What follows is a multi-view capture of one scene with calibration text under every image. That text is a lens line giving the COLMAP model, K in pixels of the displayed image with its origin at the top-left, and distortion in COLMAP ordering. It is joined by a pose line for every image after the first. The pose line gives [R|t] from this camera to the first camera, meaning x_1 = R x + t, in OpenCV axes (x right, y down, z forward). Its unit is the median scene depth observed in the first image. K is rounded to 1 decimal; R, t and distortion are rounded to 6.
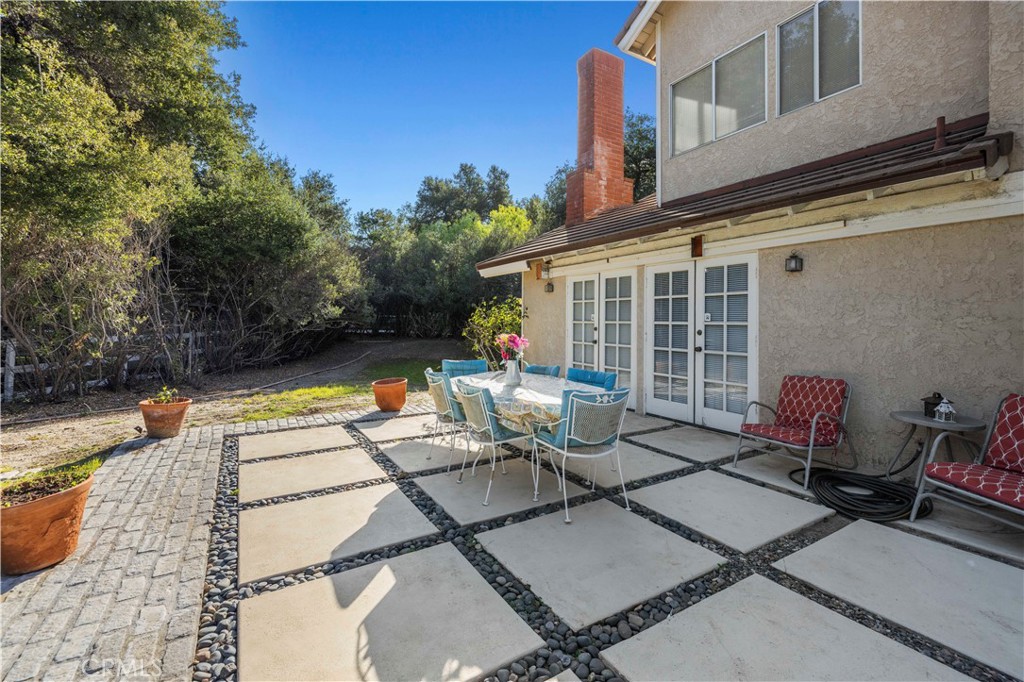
lens RADIAL K [[436.1, 0, 511.4], [0, 436.1, 315.1], [0, 0, 1]] dist [0.003144, 0.000178]
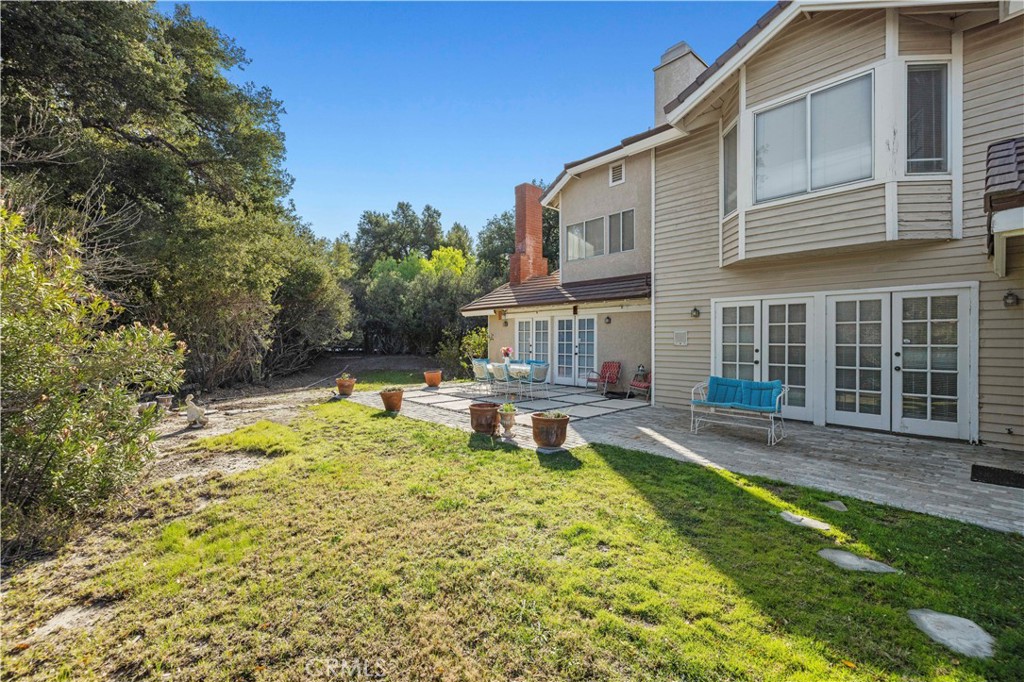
lens RADIAL K [[436.1, 0, 511.4], [0, 436.1, 340.2], [0, 0, 1]] dist [0.003144, 0.000178]
pose [[0.980077, -0.005497, 0.198542, -0.263635], [0.002166, 0.999853, 0.016991, -0.024727], [-0.198606, -0.016222, 0.979945, -0.858010]]
